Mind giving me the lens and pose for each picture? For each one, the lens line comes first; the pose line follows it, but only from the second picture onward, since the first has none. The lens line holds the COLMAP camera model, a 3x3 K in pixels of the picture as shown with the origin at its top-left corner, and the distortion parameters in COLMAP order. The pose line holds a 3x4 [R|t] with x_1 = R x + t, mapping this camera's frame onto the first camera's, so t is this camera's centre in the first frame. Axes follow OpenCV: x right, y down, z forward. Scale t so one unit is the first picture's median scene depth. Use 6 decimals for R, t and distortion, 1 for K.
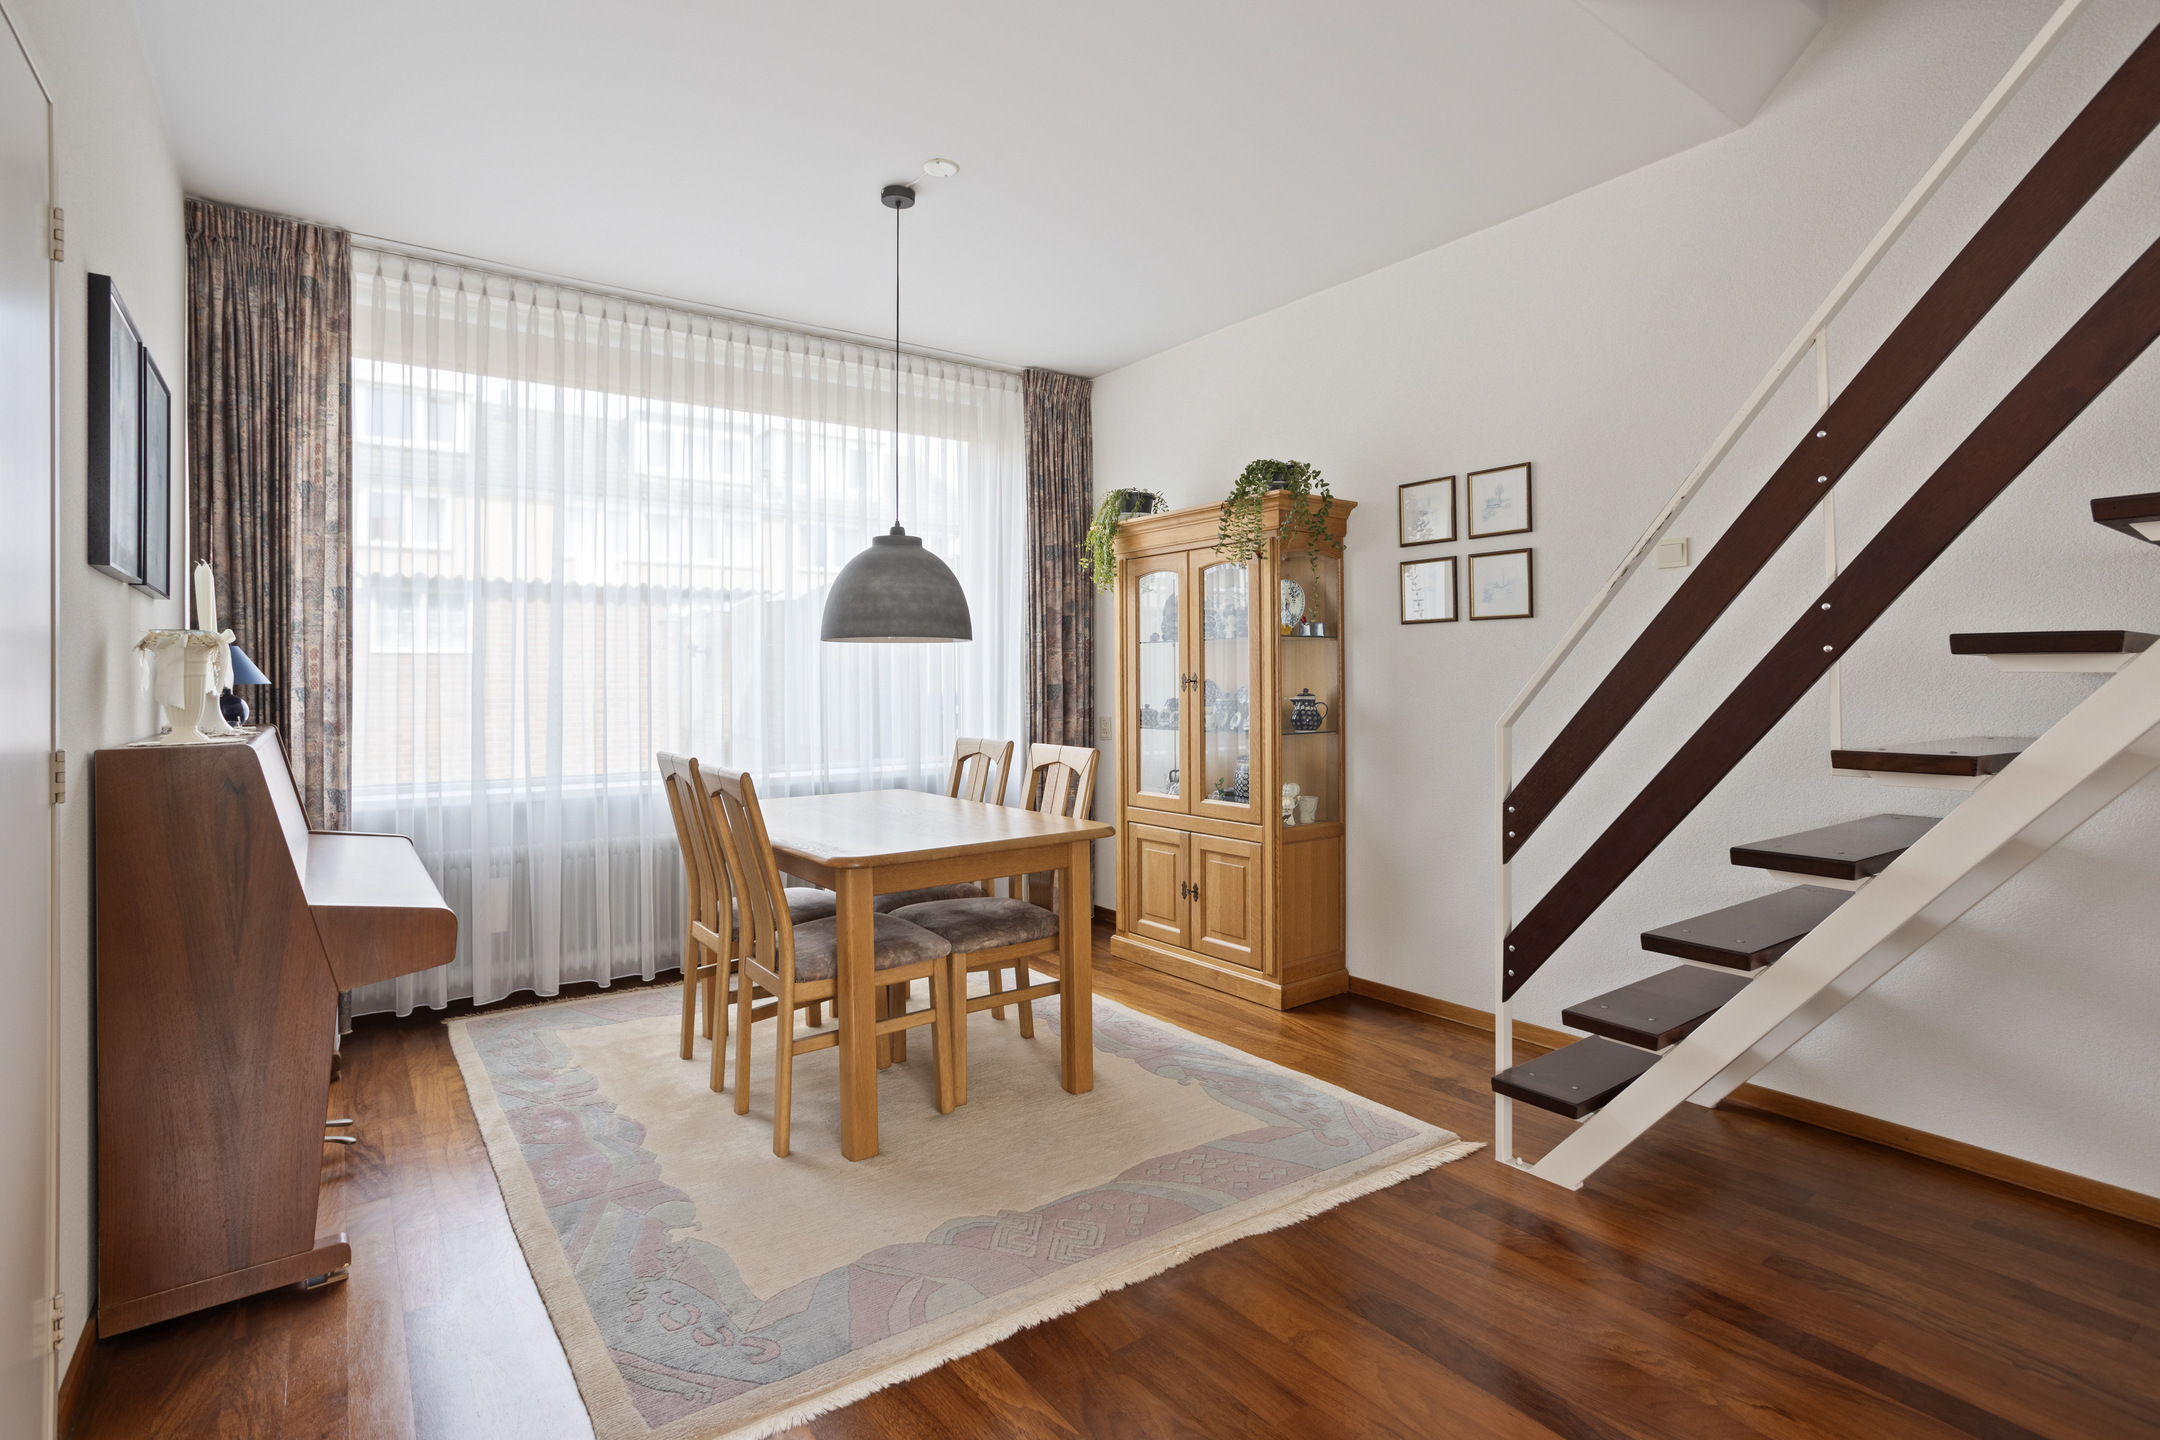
lens RADIAL K [[1033.3, 0, 1056.9], [0, 1033.3, 699.5], [0, 0, 1]] dist [-0.061049, 0.031089]
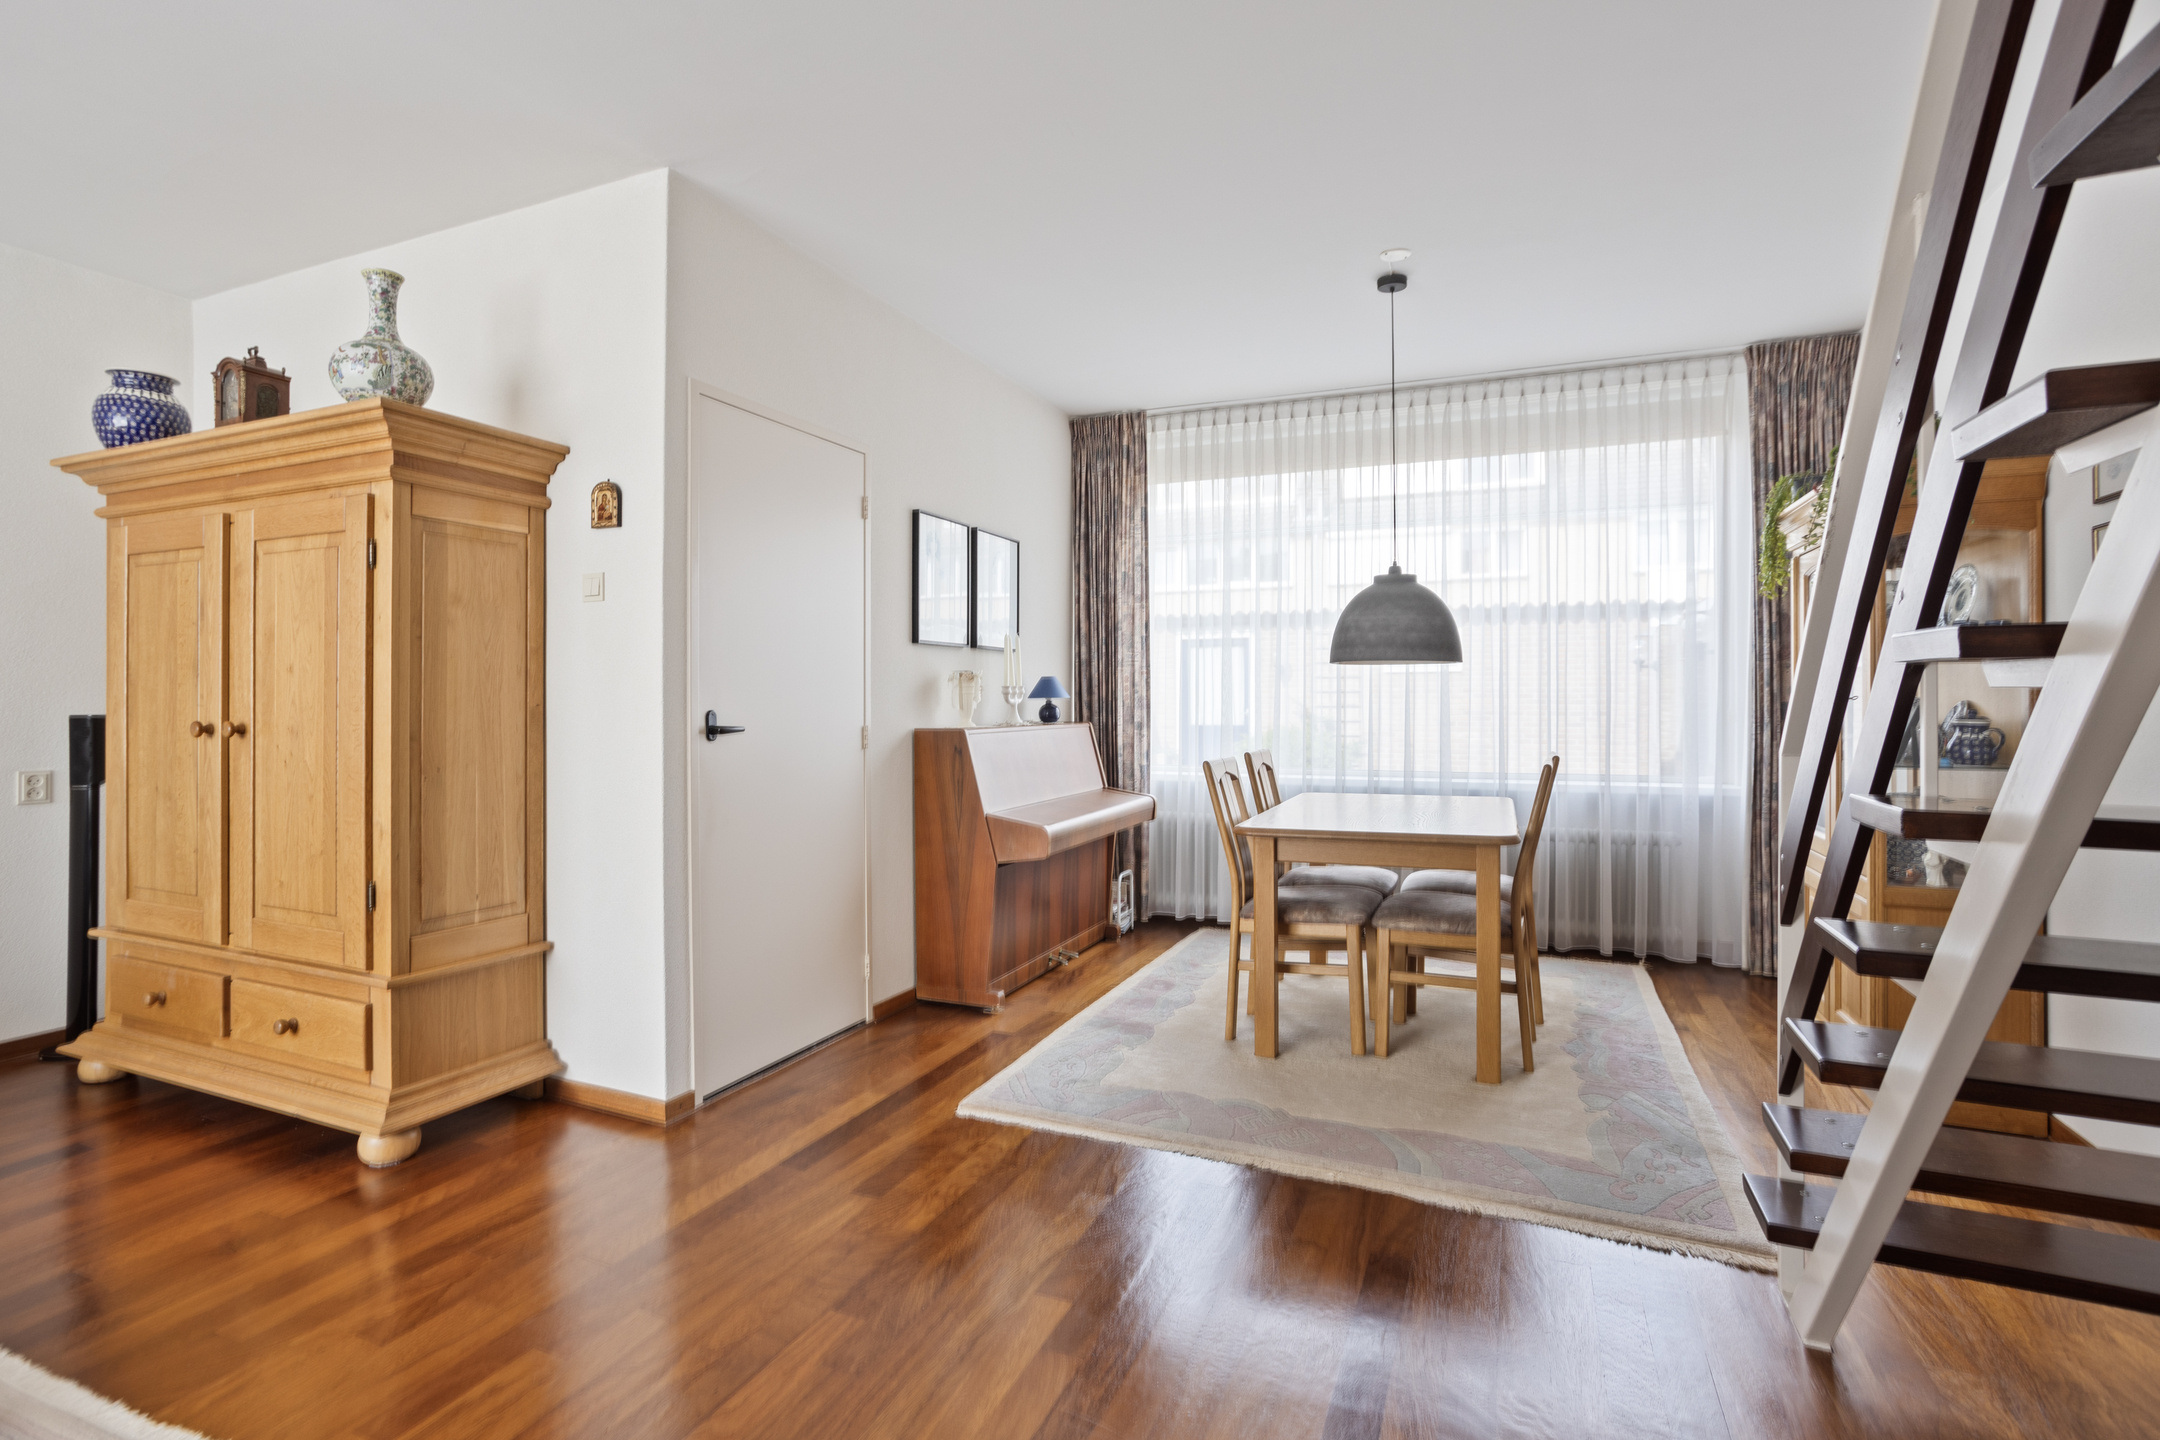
lens RADIAL K [[1033.3, 0, 1056.9], [0, 1033.3, 699.5], [0, 0, 1]] dist [-0.061049, 0.031089]
pose [[0.514387, 0.003632, -0.857551, 0.535292], [-0.015730, 0.999863, -0.005201, -0.002654], [0.857414, 0.016164, 0.514373, 0.051801]]
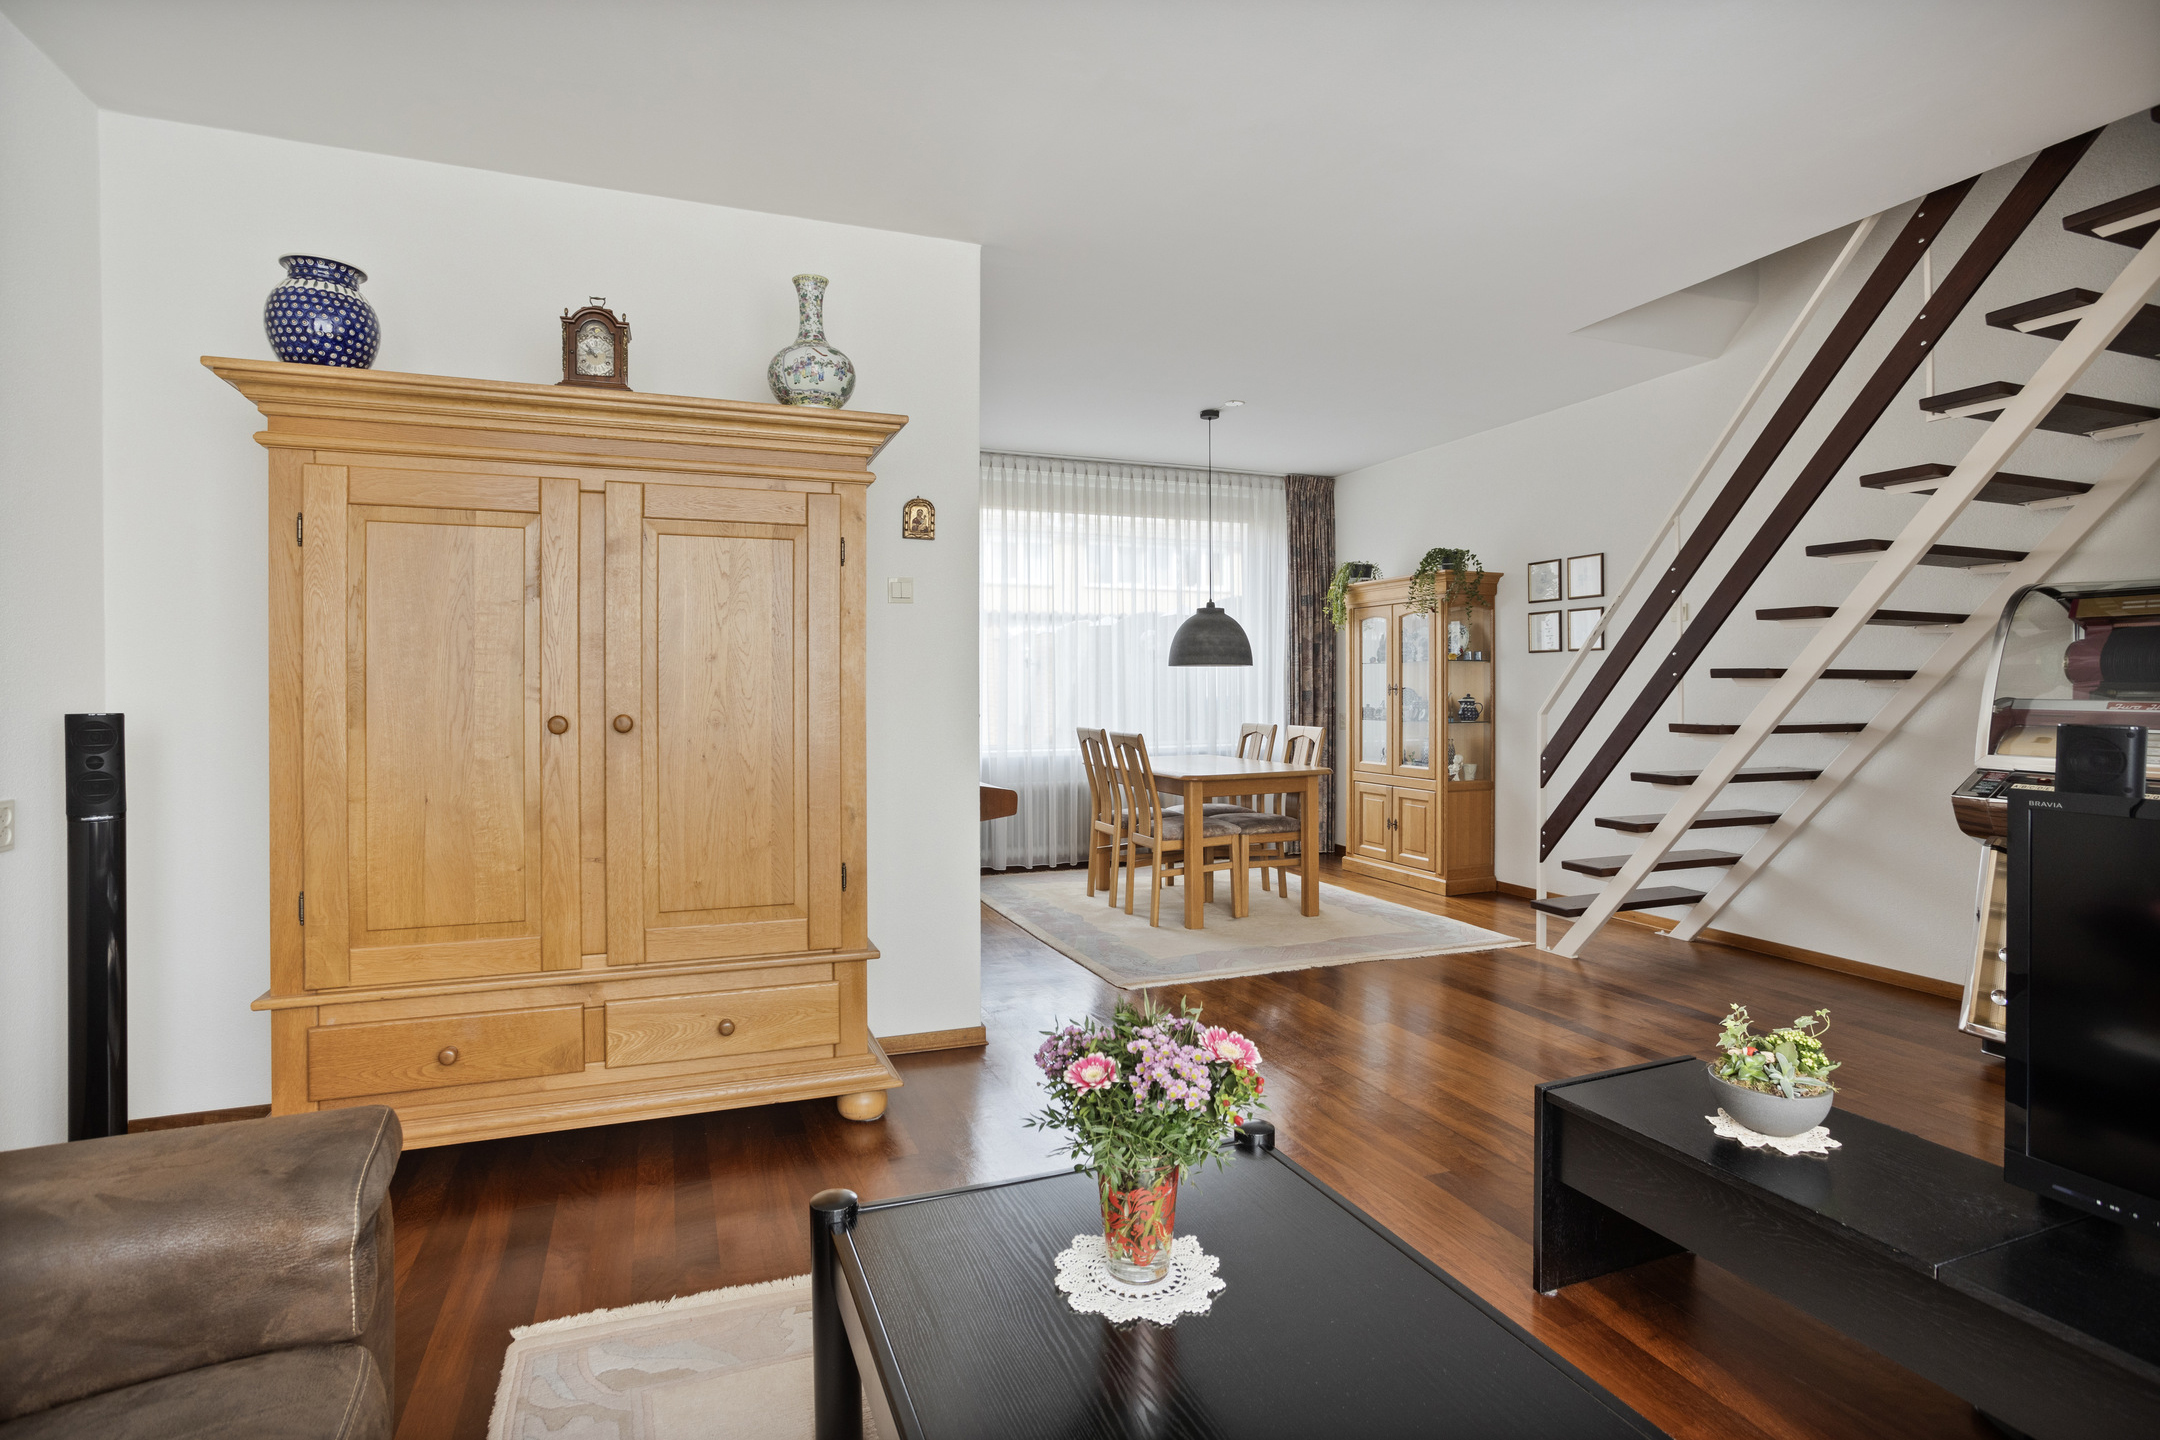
lens RADIAL K [[1074.6, 0, 1063.1], [0, 1074.6, 687.5], [0, 0, 1]] dist [-0.065347, 0.047308]
pose [[0.969415, 0.002713, -0.245413, 0.044857], [-0.007055, 0.999834, -0.016815, 0.011224], [0.245326, 0.018033, 0.969273, -0.714552]]
